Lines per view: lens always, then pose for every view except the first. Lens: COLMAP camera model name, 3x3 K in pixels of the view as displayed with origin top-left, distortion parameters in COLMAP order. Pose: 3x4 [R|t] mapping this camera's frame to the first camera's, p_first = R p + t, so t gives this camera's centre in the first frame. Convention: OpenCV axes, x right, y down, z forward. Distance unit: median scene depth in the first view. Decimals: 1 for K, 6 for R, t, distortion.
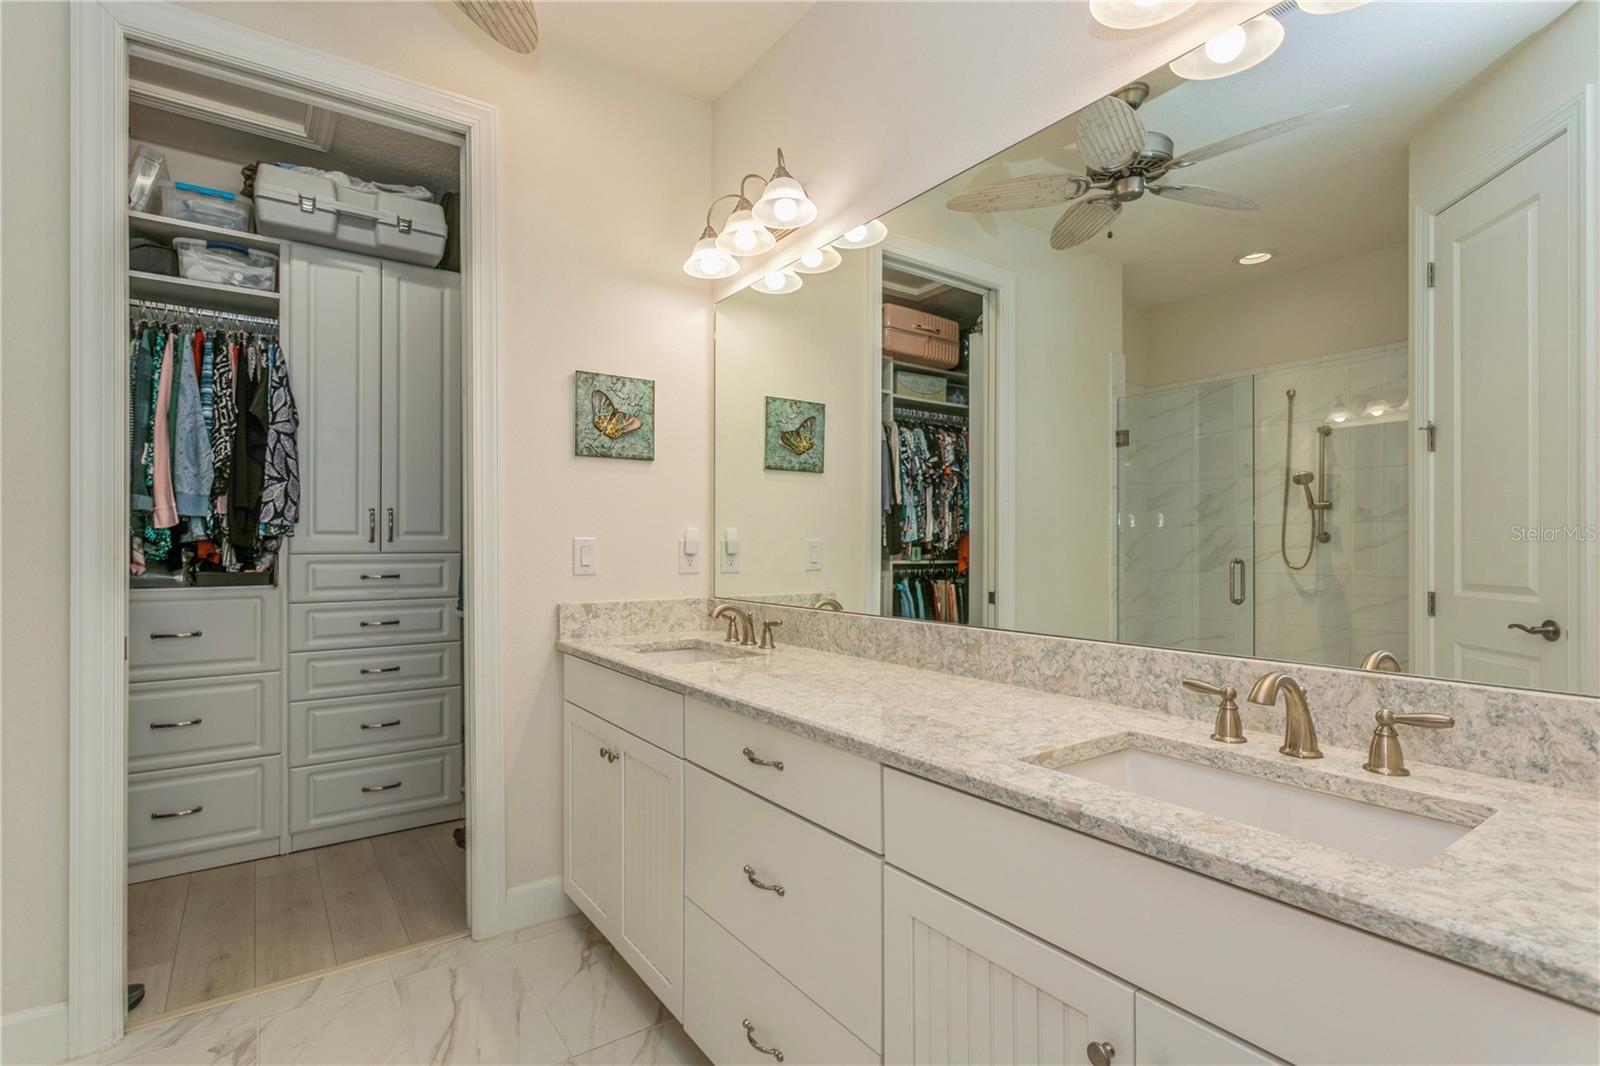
lens RADIAL K [[768.1, 0, 807.9], [0, 768.1, 541.6], [0, 0, 1]] dist [0.003522, 0.001719]
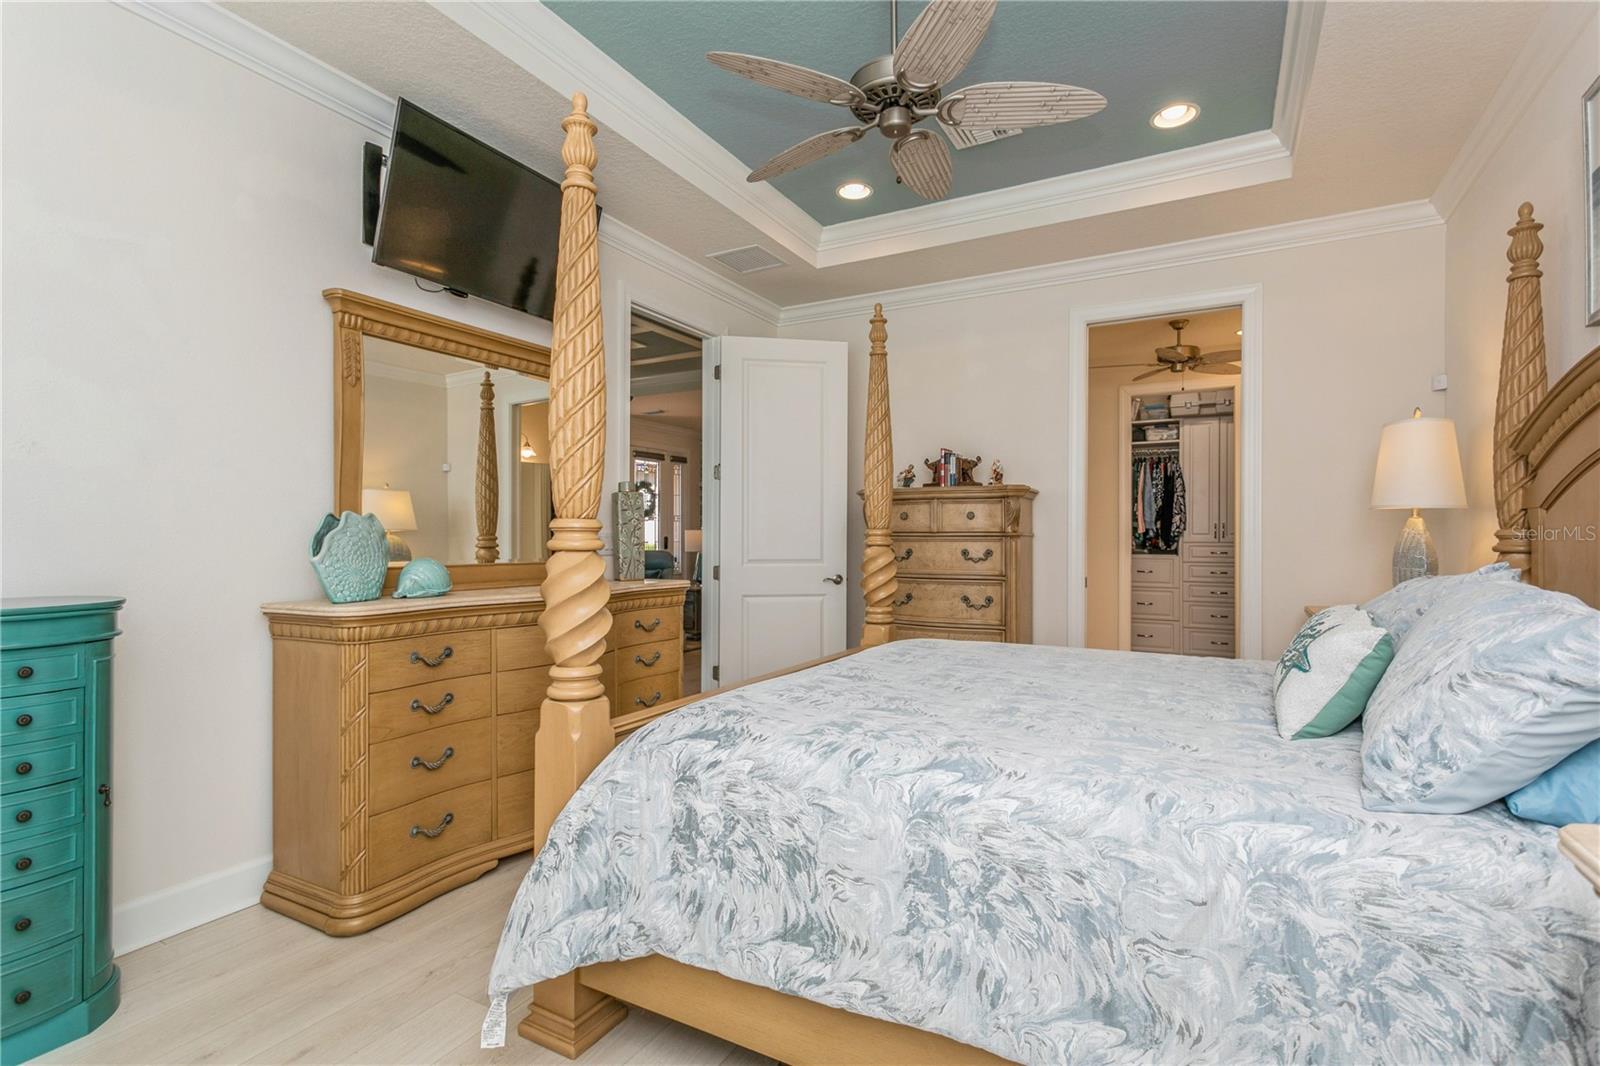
lens RADIAL K [[768.1, 0, 801.9], [0, 768.1, 532.8], [0, 0, 1]] dist [0.003522, 0.001719]
pose [[0.431105, 0.004549, -0.902290, 1.104286], [0.003199, 0.999973, 0.006570, -0.038248], [0.902296, -0.005719, 0.431079, -1.261189]]
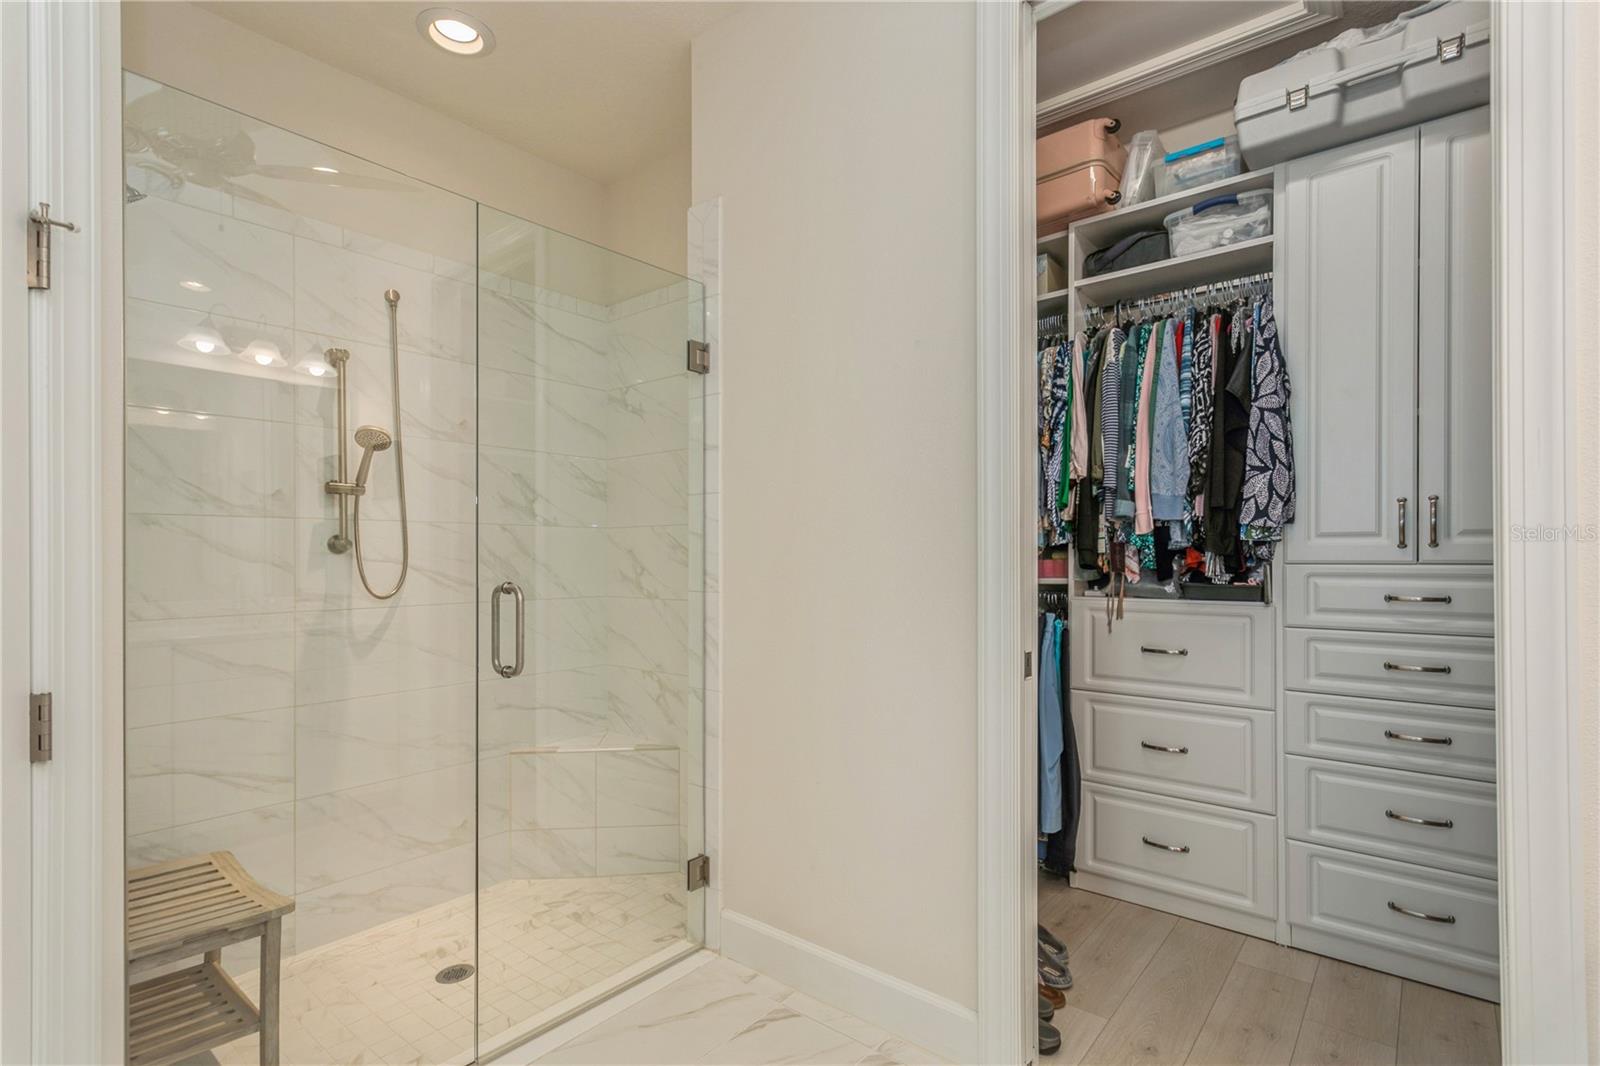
lens RADIAL K [[768.1, 0, 794.2], [0, 768.1, 555.4], [0, 0, 1]] dist [0.003522, 0.001719]
pose [[0.236343, 0.001741, -0.971668, -0.034393], [0.008204, 0.999959, 0.003788, 0.000796], [0.971635, -0.008866, 0.236319, 0.344399]]
